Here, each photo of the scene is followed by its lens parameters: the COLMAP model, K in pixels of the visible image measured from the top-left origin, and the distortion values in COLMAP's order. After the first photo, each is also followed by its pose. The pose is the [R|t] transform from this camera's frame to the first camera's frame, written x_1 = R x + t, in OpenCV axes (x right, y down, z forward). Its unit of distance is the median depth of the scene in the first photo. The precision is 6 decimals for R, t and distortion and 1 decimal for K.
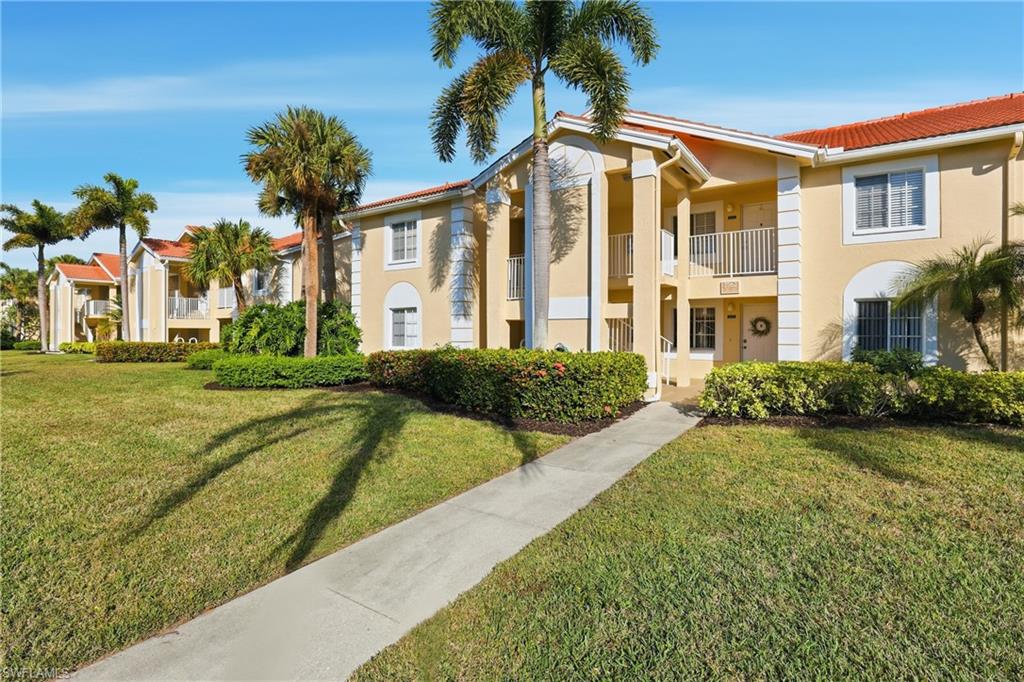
lens RADIAL K [[491.5, 0, 516.1], [0, 491.5, 332.2], [0, 0, 1]] dist [-0.023204, 0.001416]
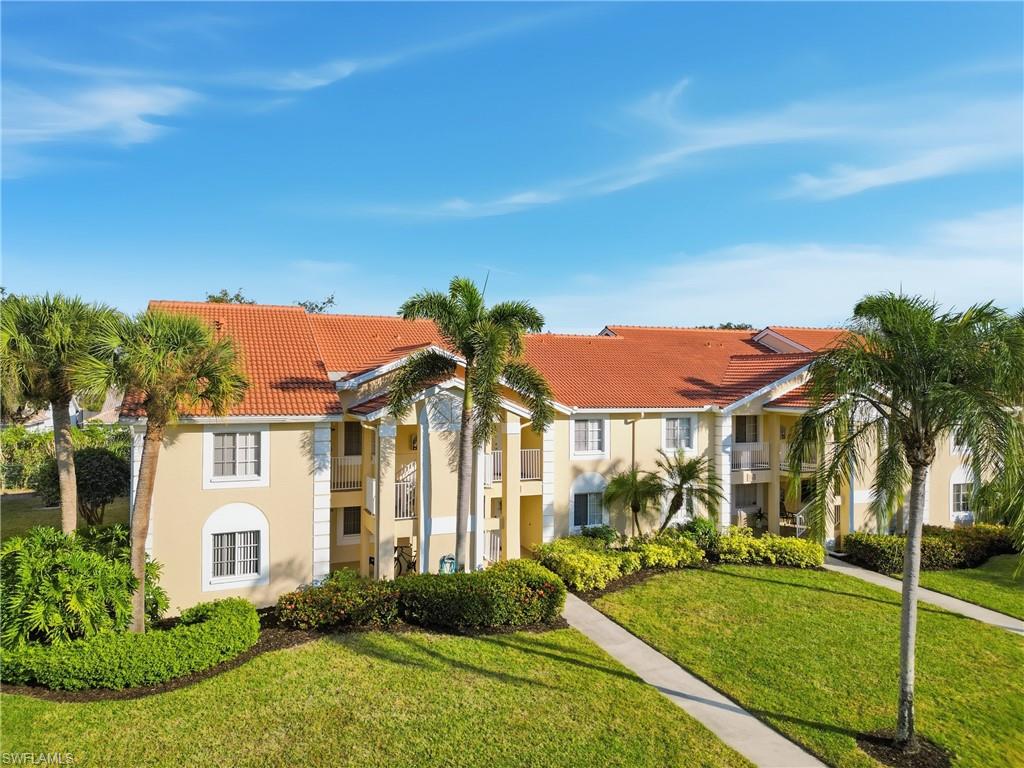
lens RADIAL K [[728.7, 0, 512.0], [0, 728.7, 384.0], [0, 0, 1]] dist [0.065407, -0.005867]
pose [[0.546375, -0.006365, 0.837517, -1.450610], [-0.005122, 0.999927, 0.010941, -0.451769], [-0.837525, -0.010268, 0.546302, -0.170220]]
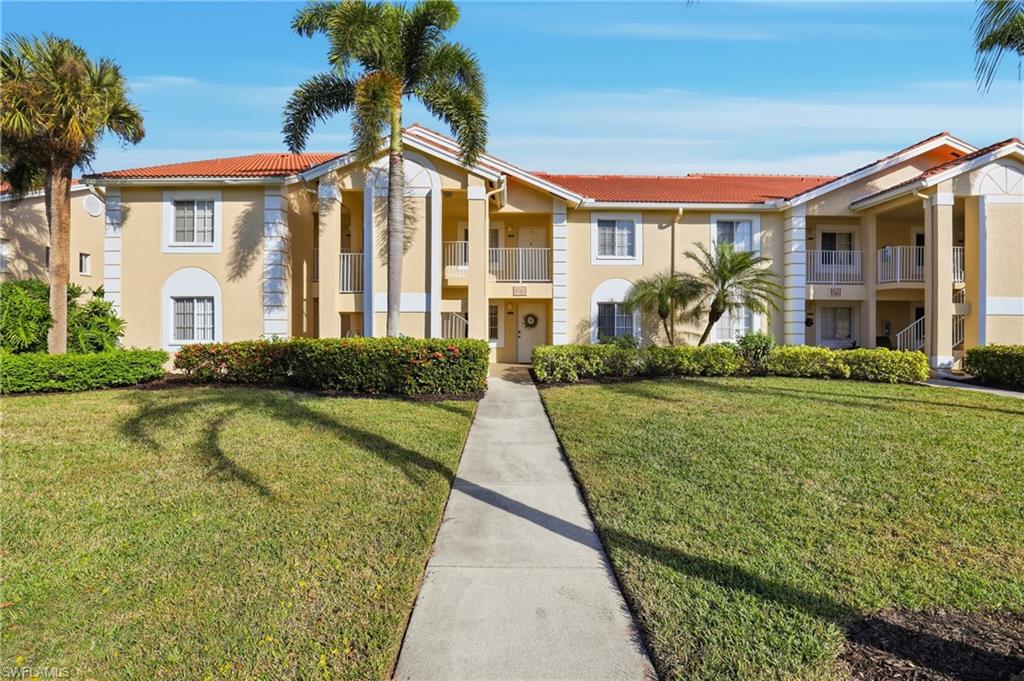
lens RADIAL K [[491.5, 0, 516.1], [0, 491.5, 331.7], [0, 0, 1]] dist [-0.023204, 0.001416]
pose [[0.820348, -0.002412, 0.571860, -0.348476], [0.000592, 0.999994, 0.003369, 0.015402], [-0.571864, -0.002425, 0.820345, -0.081617]]
